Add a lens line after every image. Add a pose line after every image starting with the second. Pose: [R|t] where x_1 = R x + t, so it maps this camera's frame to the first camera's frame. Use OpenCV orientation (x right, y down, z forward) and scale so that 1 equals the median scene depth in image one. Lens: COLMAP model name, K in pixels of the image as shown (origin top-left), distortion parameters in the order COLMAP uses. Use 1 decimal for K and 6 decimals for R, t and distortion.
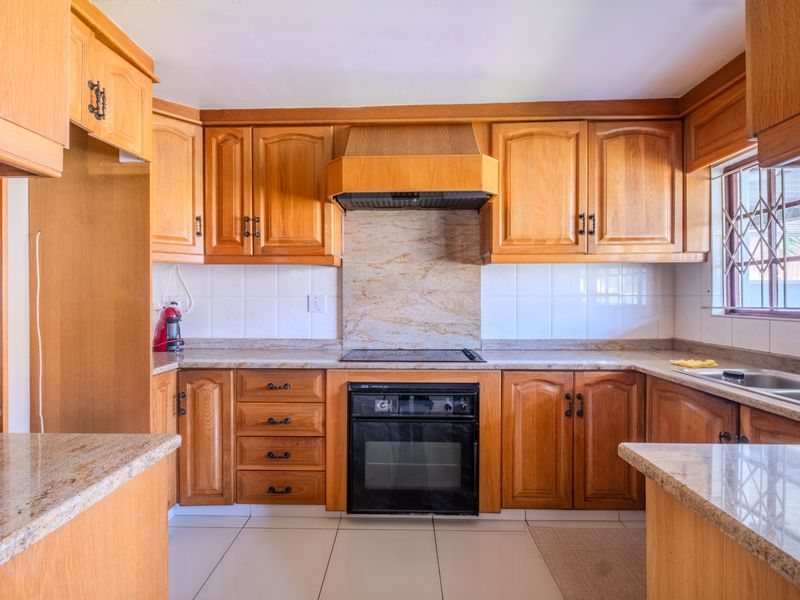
lens RADIAL K [[388.8, 0, 402.1], [0, 388.8, 299.3], [0, 0, 1]] dist [0.011399, -0.009028]
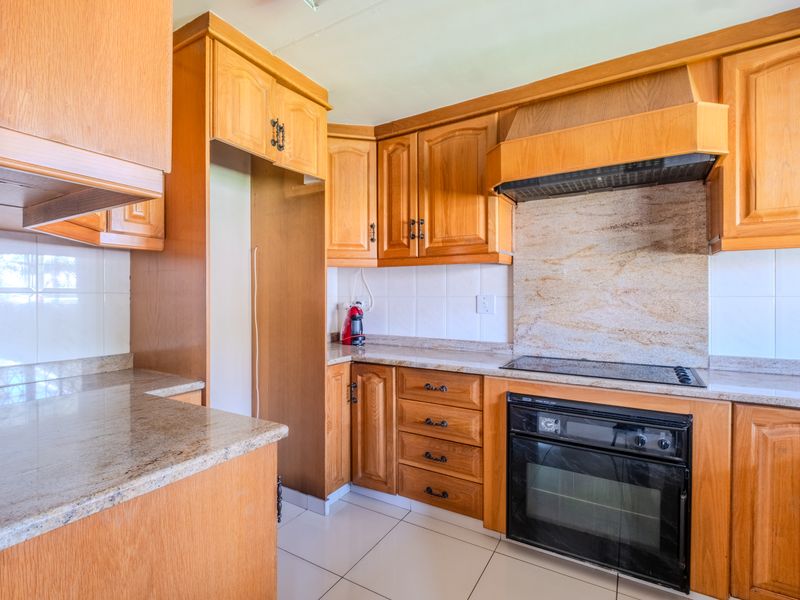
lens RADIAL K [[388.8, 0, 402.1], [0, 388.8, 299.3], [0, 0, 1]] dist [0.011399, -0.009028]
pose [[0.863386, 0.004133, -0.504526, 0.098399], [-0.004097, 0.999991, 0.001180, -0.001975], [0.504527, 0.001048, 0.863395, 0.092194]]
